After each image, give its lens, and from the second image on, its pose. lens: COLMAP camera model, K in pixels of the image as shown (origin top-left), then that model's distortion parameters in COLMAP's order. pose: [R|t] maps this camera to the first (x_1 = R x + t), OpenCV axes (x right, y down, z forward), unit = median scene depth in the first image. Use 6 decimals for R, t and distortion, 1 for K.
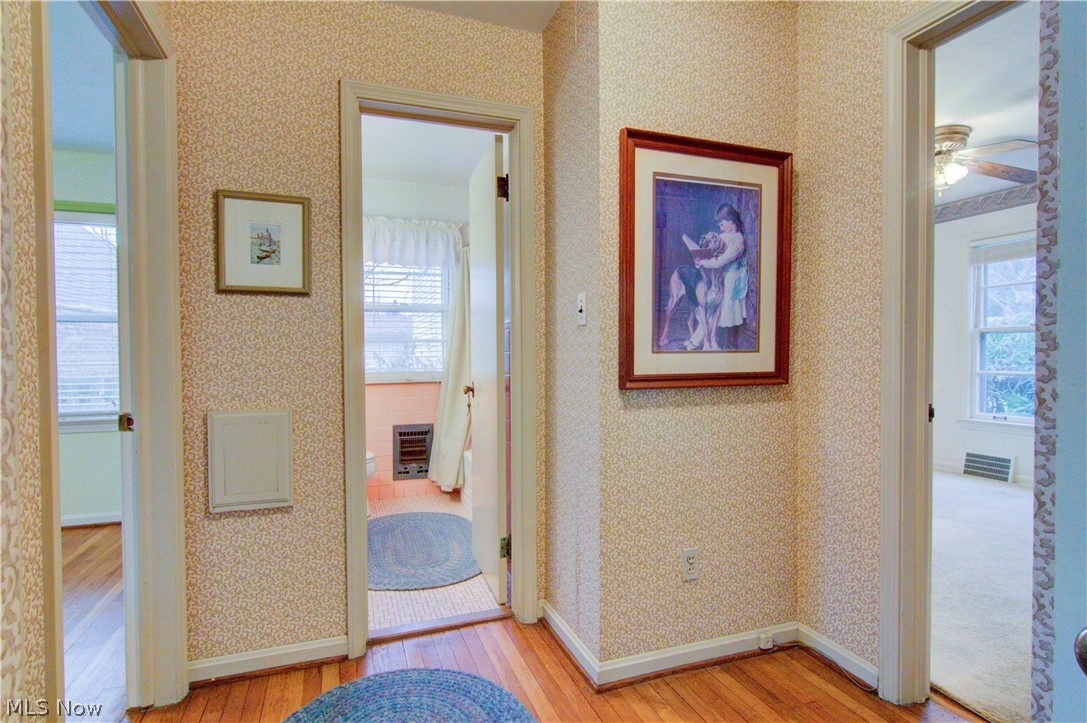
lens RADIAL K [[556.7, 0, 539.4], [0, 556.7, 364.0], [0, 0, 1]] dist [-0.002055, 0.000738]
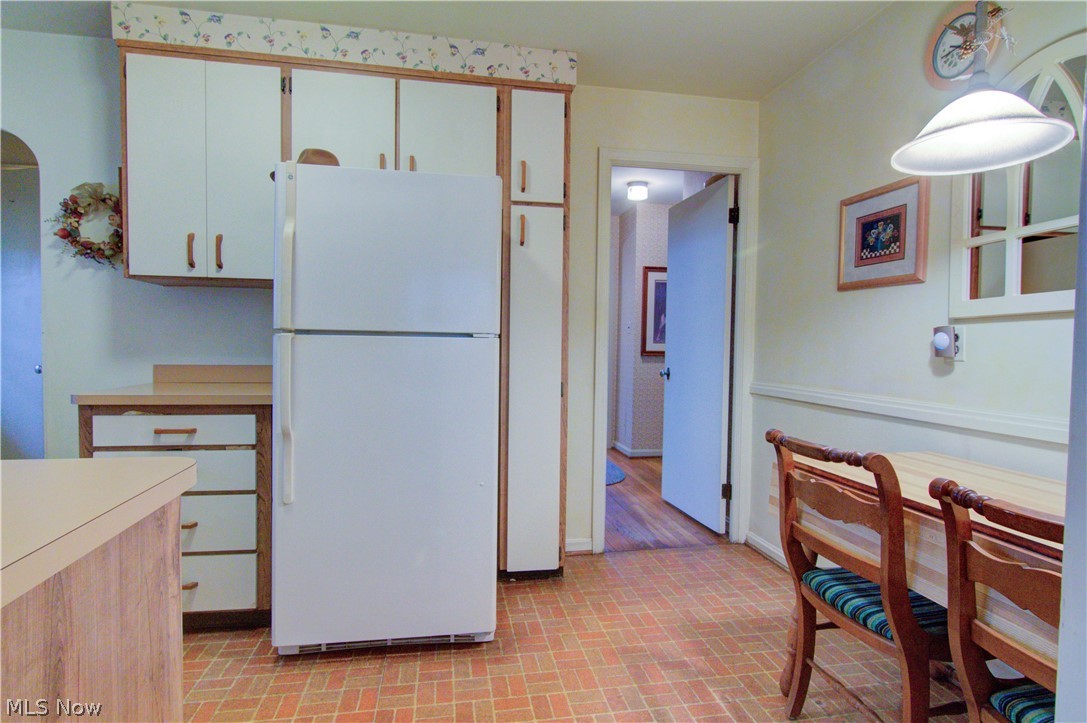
lens RADIAL K [[556.7, 0, 541.0], [0, 556.7, 359.2], [0, 0, 1]] dist [-0.002055, 0.000738]
pose [[0.986906, 0.022659, -0.159697, 0.103114], [-0.020787, 0.999694, 0.013381, 0.039569], [0.159951, -0.009886, 0.987075, -2.139897]]
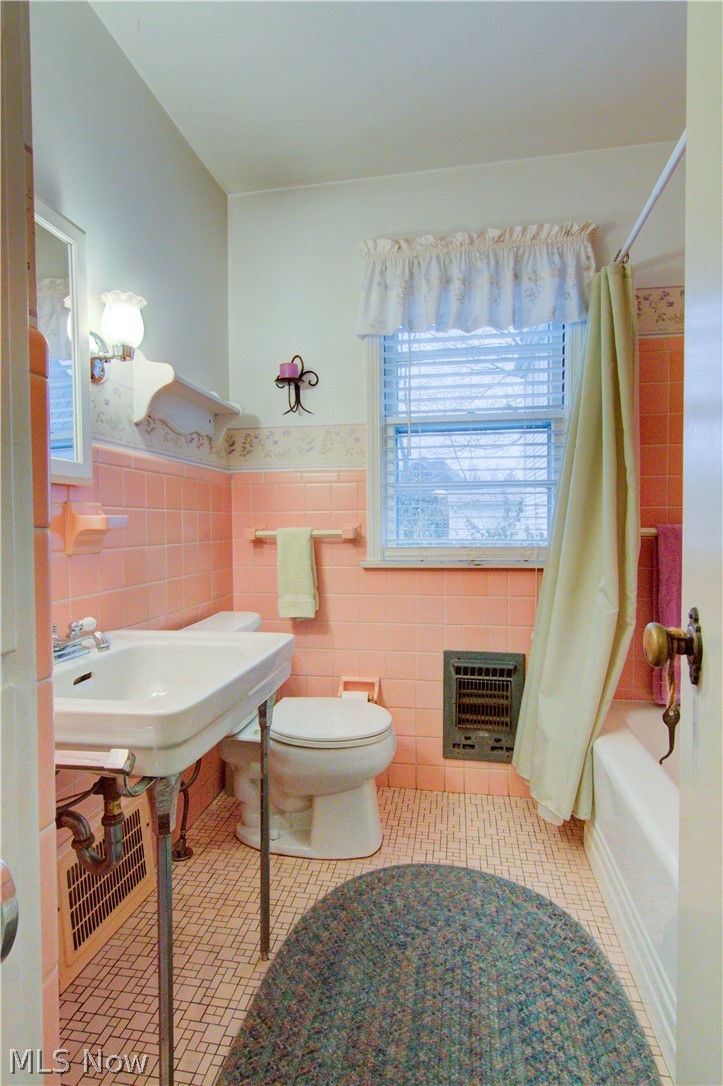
lens RADIAL K [[556.2, 0, 355.5], [0, 556.2, 541.2], [0, 0, 1]] dist [-0.002055, 0.000738]
pose [[0.865956, 0.016711, -0.499841, -0.077480], [-0.010208, 0.999824, 0.015743, 0.002275], [0.500016, -0.008530, 0.865974, 0.502696]]
